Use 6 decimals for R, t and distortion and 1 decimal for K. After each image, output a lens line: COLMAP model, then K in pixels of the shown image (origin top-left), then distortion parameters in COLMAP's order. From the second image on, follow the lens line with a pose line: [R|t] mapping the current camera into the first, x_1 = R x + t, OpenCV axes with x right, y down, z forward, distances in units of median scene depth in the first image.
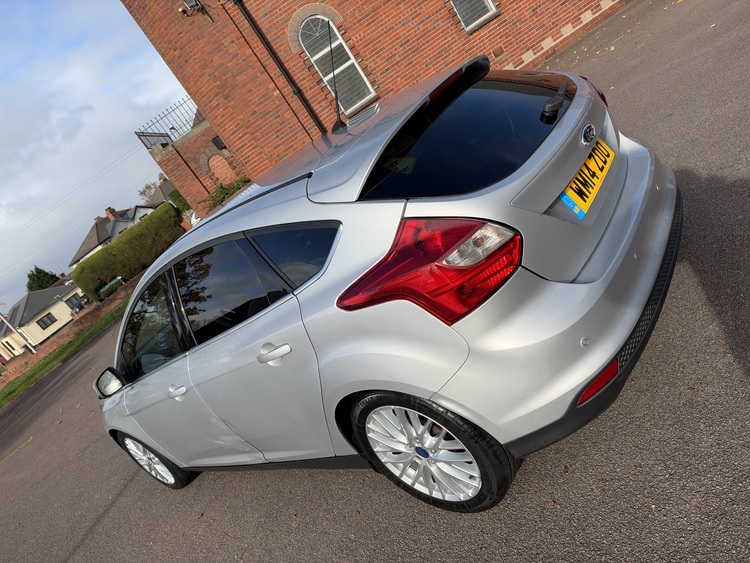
lens RADIAL K [[552.0, 0, 375.9], [0, 552.0, 282.1], [0, 0, 1]] dist [0.013345, -0.029492]
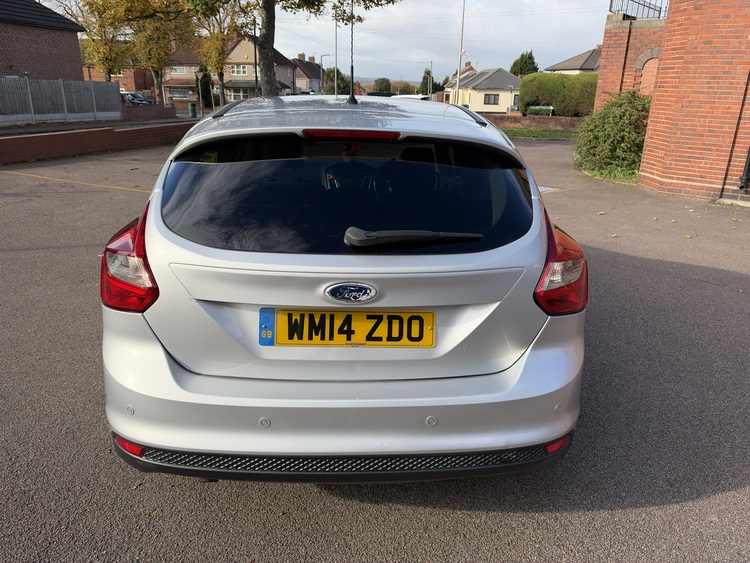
lens RADIAL K [[552.0, 0, 363.0], [0, 552.0, 275.5], [0, 0, 1]] dist [0.013345, -0.029492]
pose [[0.494425, 0.743773, -0.449829, 0.144891], [-0.603259, 0.666201, 0.438469, -0.127044], [0.625798, 0.054573, 0.778074, 0.075882]]
